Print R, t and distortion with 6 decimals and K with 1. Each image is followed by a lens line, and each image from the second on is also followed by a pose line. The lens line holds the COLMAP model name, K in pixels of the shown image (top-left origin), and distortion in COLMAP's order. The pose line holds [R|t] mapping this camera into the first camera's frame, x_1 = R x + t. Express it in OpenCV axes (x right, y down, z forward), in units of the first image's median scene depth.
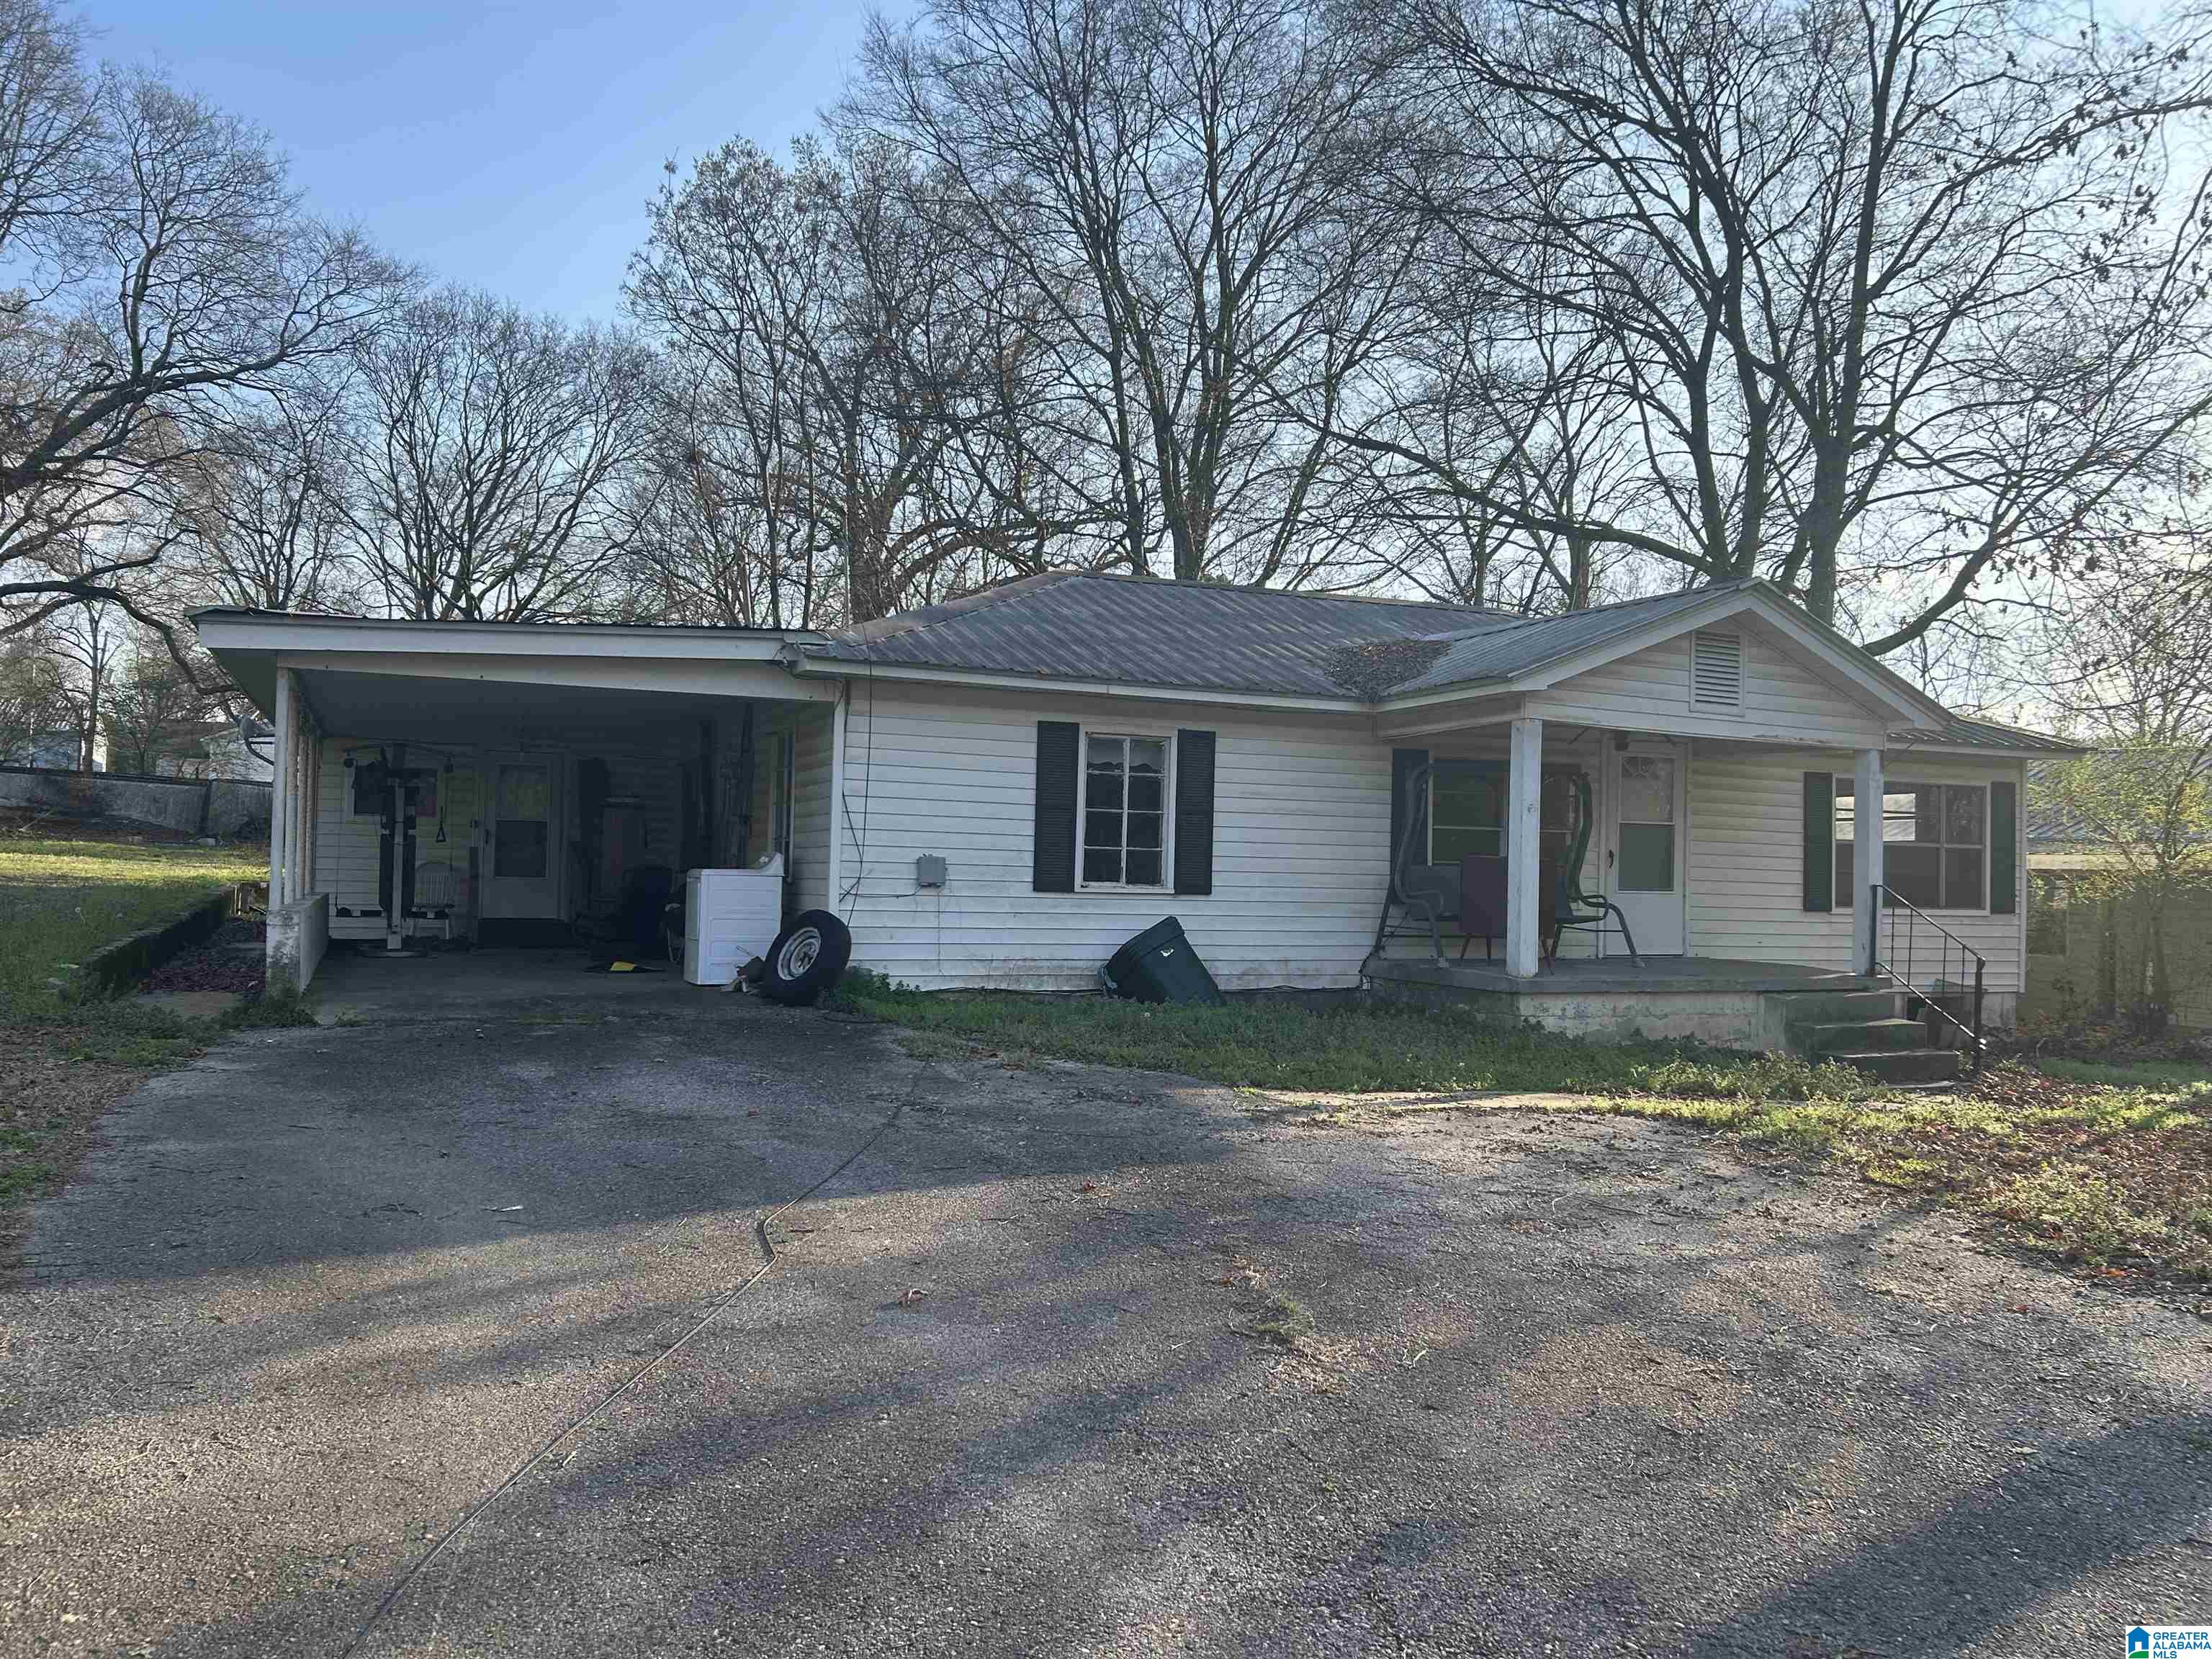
lens RADIAL K [[1672.0, 0, 1126.3], [0, 1672.0, 841.3], [0, 0, 1]] dist [0.018353, -0.010290]
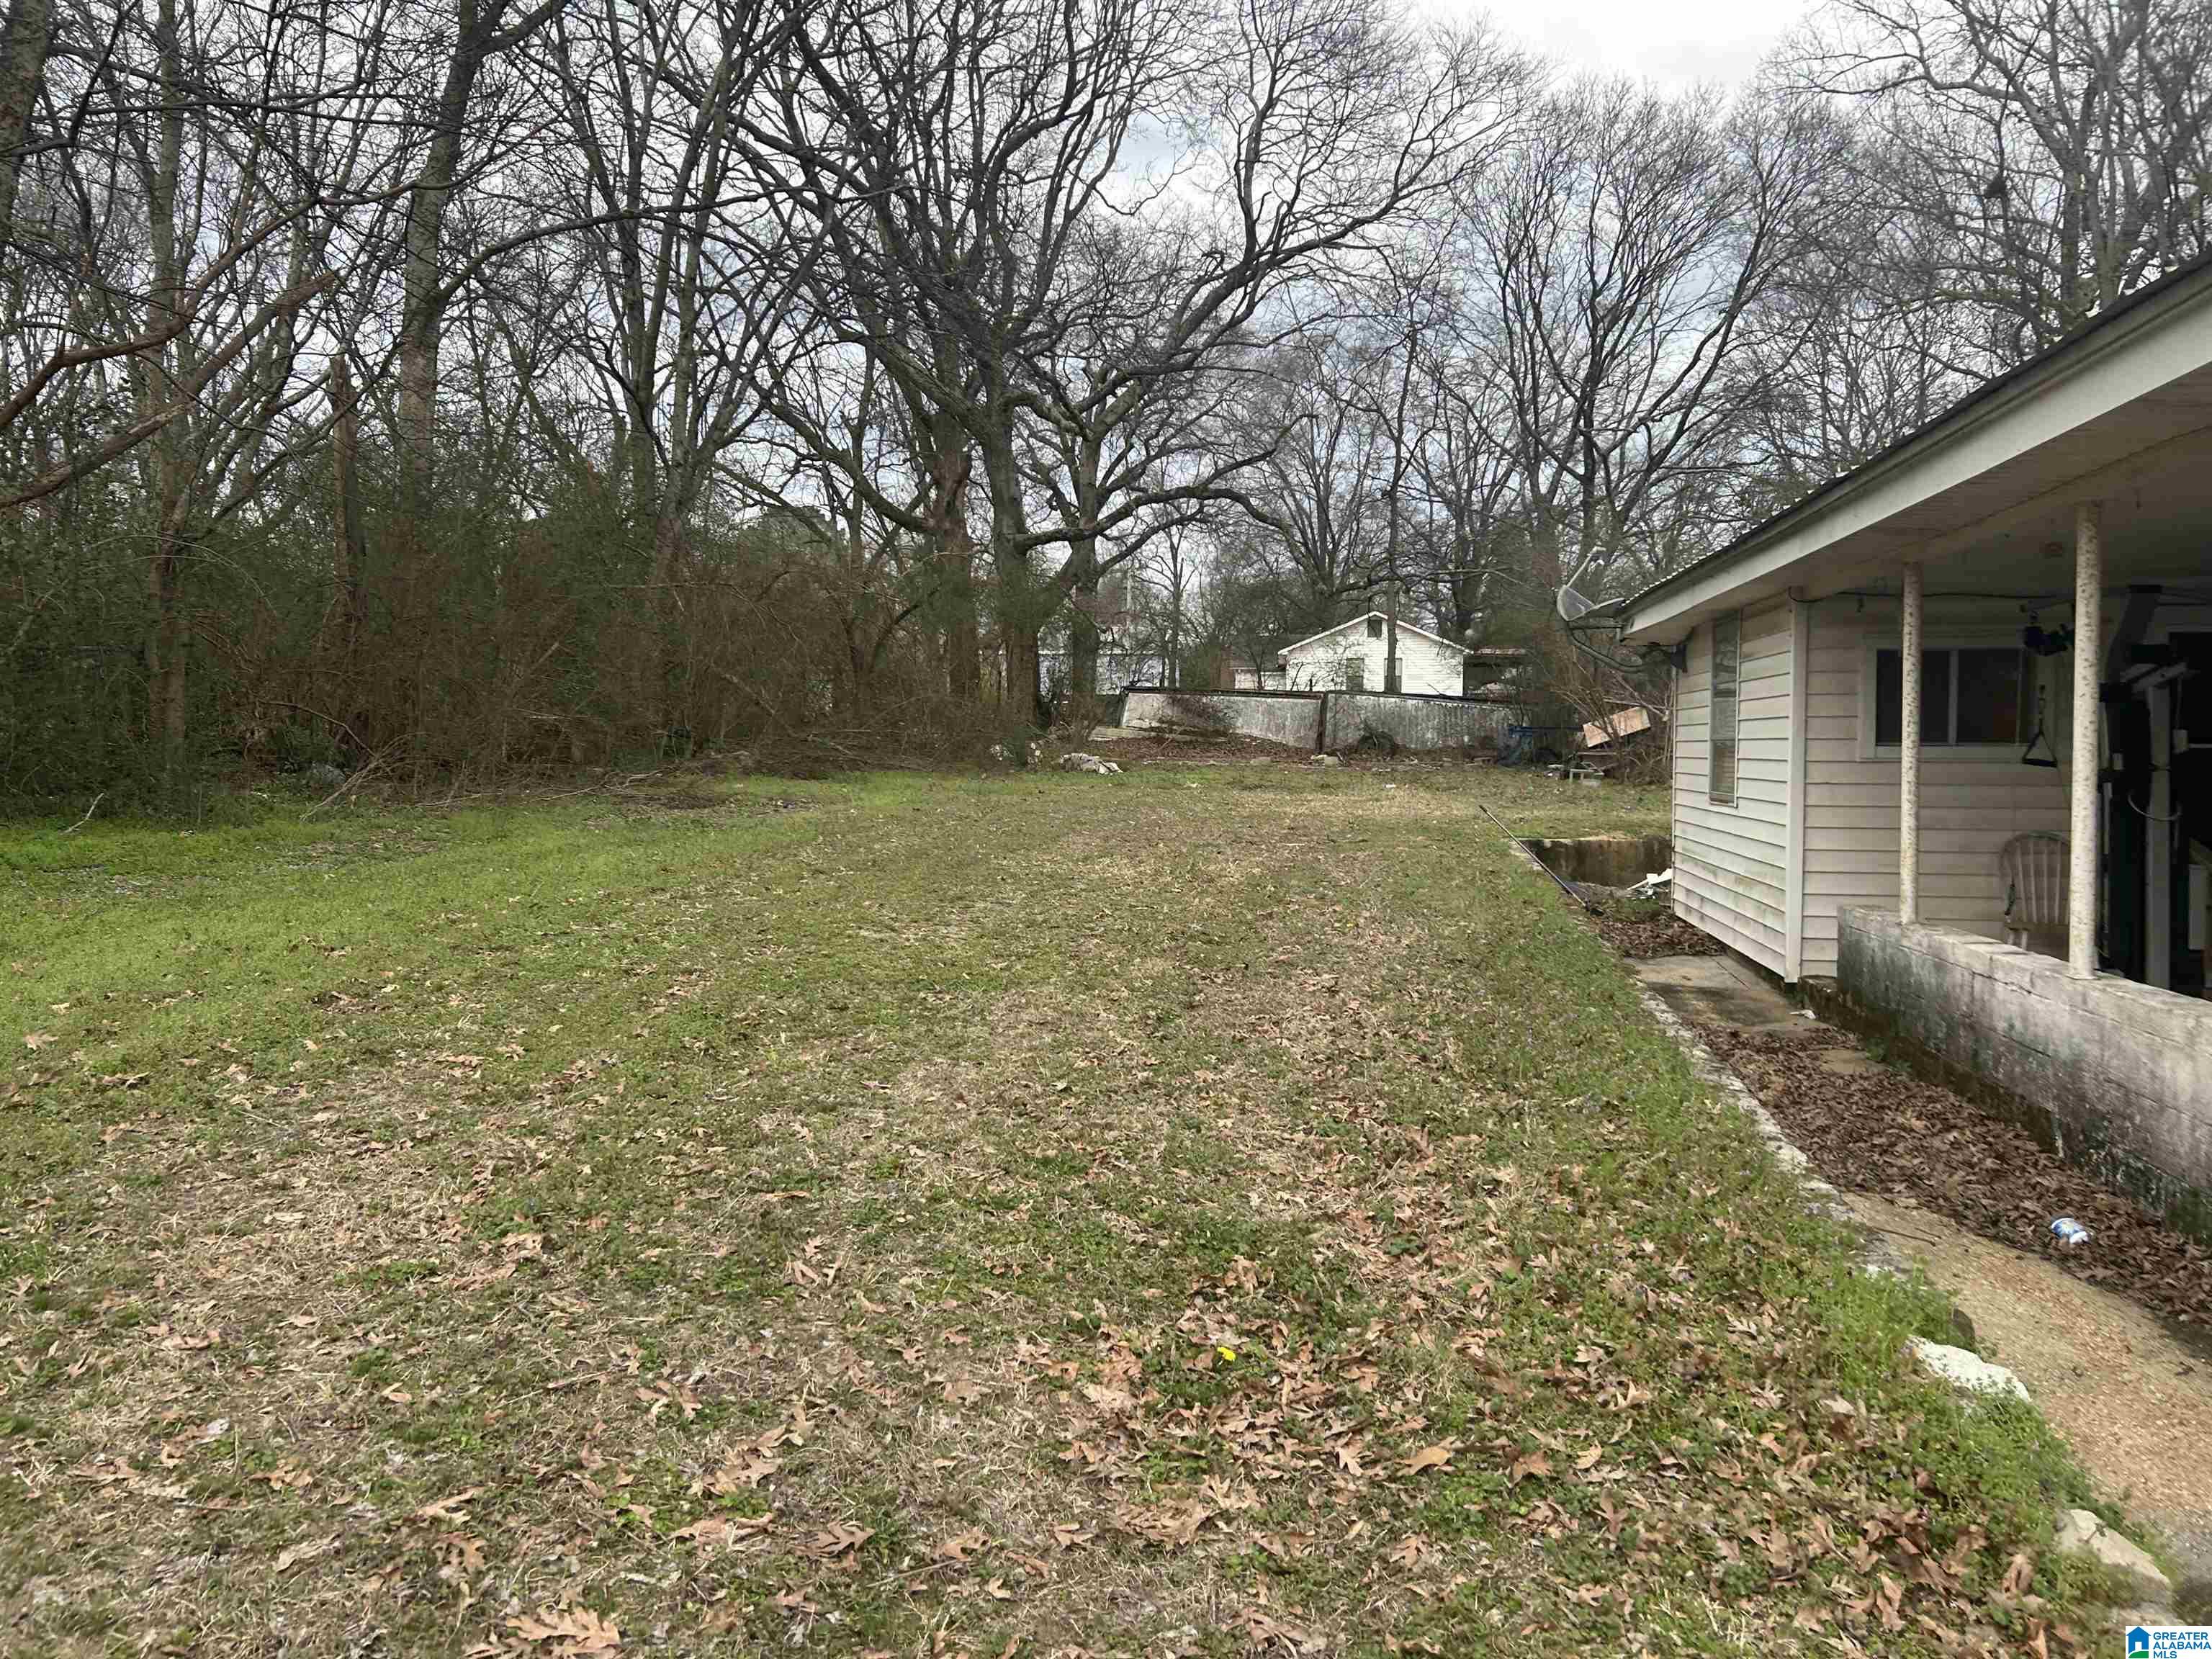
lens RADIAL K [[1672.0, 0, 1101.2], [0, 1672.0, 806.5], [0, 0, 1]] dist [0.018353, -0.010290]
pose [[0.834867, 0.000138, -0.550452, -0.494958], [0.022183, 0.999179, 0.033896, -0.025468], [0.550005, -0.040509, 0.834178, 0.586675]]
